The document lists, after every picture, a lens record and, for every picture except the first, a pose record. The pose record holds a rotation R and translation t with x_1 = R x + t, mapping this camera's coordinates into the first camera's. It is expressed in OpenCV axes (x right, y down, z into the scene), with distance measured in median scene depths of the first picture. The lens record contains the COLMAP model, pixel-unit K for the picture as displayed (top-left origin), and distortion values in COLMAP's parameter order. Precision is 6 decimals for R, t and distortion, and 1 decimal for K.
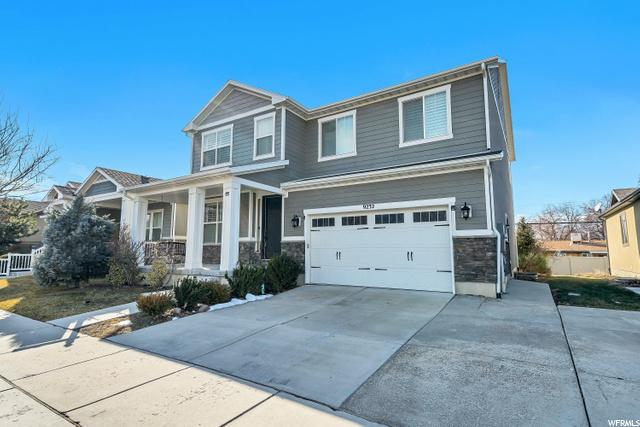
lens RADIAL K [[320.7, 0, 320.0], [0, 320.7, 213.5], [0, 0, 1]] dist [0.001269, 0.000080]
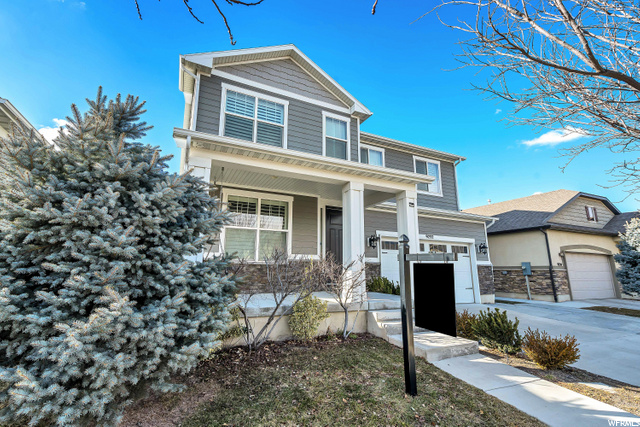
lens RADIAL K [[292.7, 0, 320.0], [0, 292.7, 213.5], [0, 0, 1]] dist [0.036459, 0.000007]
pose [[0.523274, 0.175511, 0.833895, -0.837569], [-0.102520, 0.984419, -0.142859, 0.077874], [-0.845975, -0.010737, 0.533114, 0.621750]]
